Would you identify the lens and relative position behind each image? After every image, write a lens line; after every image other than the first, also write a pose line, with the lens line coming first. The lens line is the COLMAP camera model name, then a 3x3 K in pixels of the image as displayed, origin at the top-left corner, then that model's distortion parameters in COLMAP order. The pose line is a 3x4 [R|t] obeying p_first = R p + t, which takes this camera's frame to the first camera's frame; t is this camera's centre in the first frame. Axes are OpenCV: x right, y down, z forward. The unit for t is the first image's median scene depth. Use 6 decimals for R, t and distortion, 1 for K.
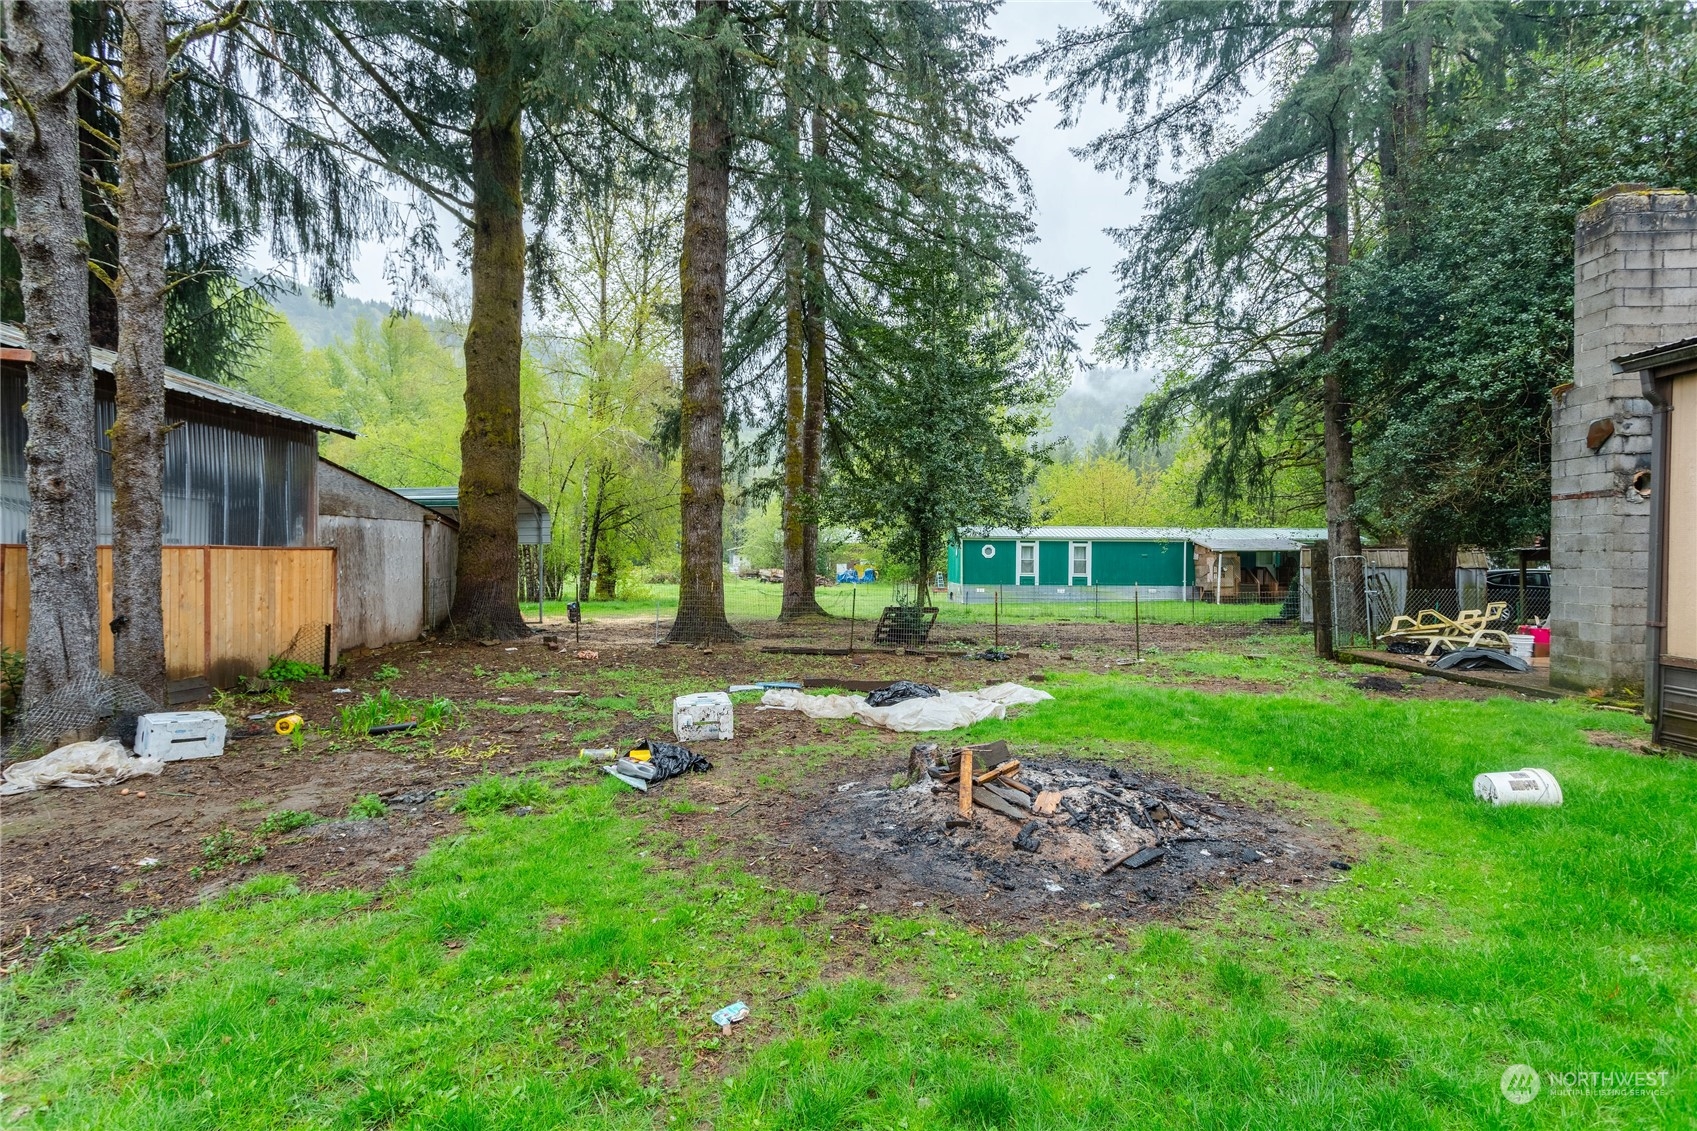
lens RADIAL K [[804.2, 0, 848.5], [0, 804.2, 565.5], [0, 0, 1]] dist [0.004592, 0.001101]
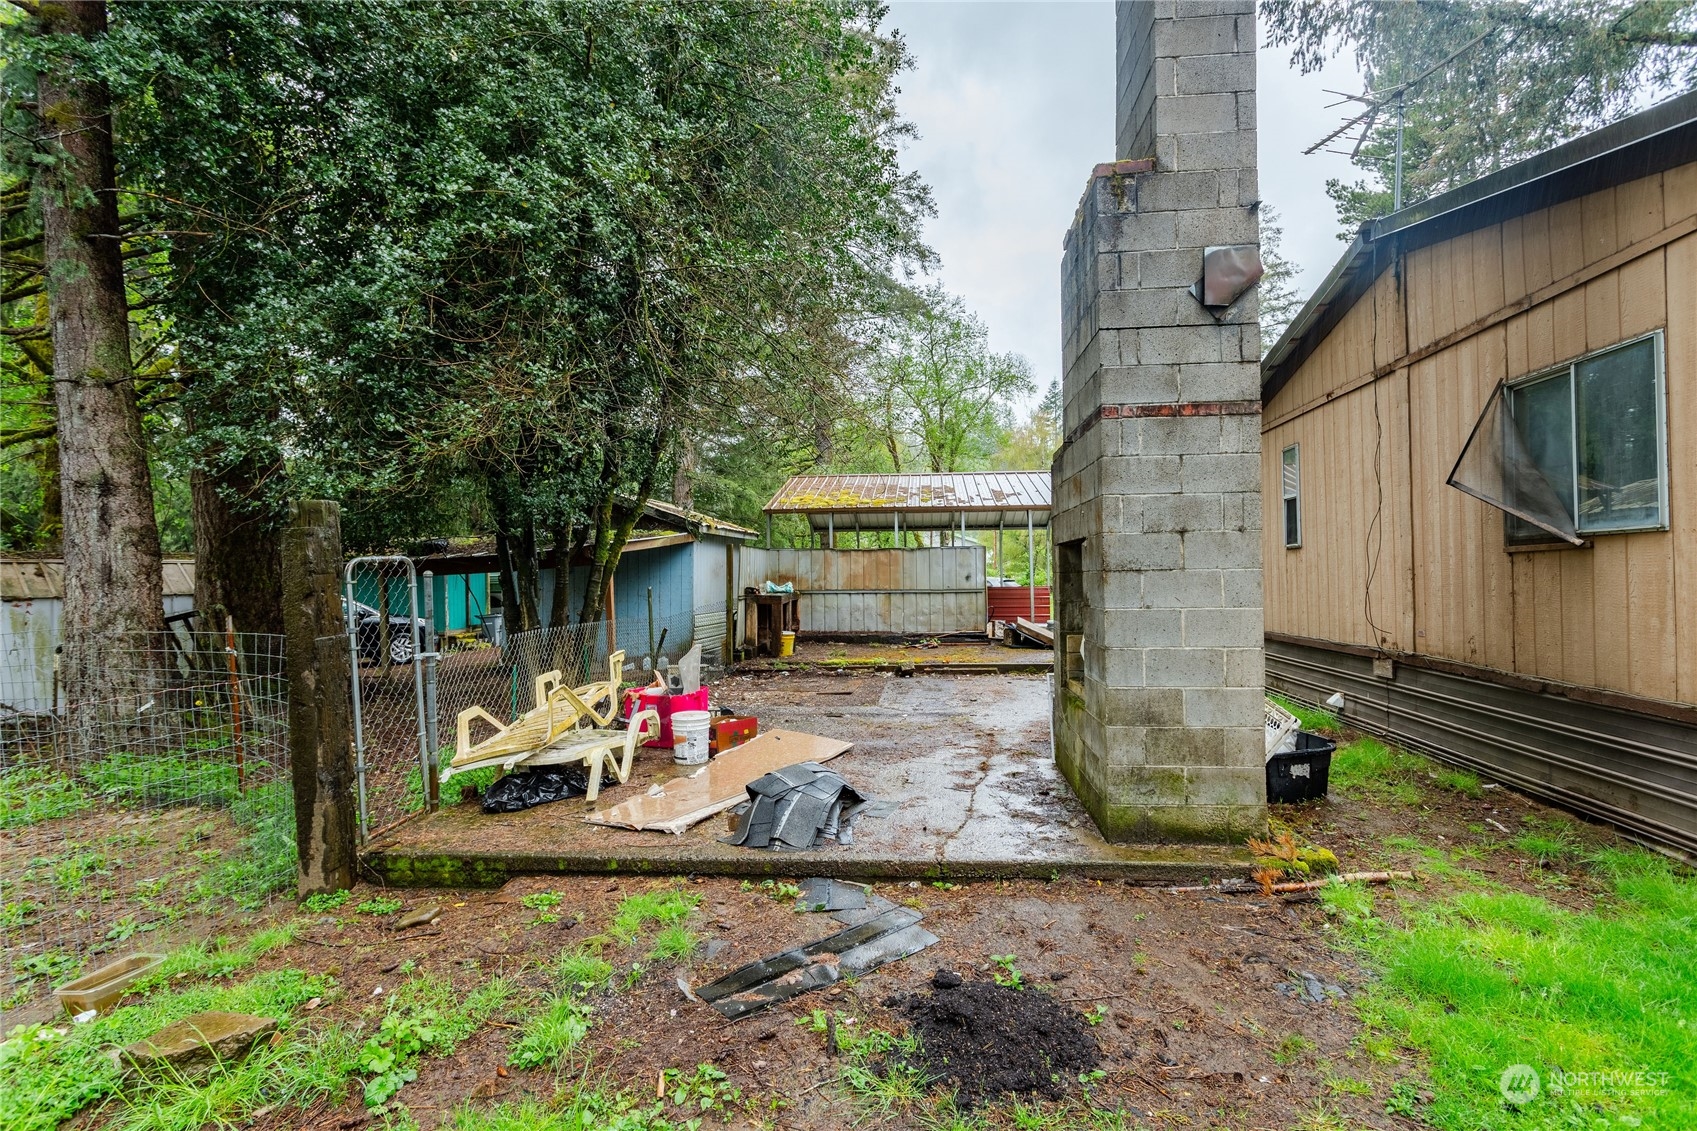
lens RADIAL K [[804.2, 0, 848.5], [0, 804.2, 565.5], [0, 0, 1]] dist [0.004592, 0.001101]
pose [[0.073422, 0.008876, 0.997261, 0.432211], [0.025287, 0.999622, -0.010759, 0.001049], [-0.996980, 0.026008, 0.073170, 1.126393]]
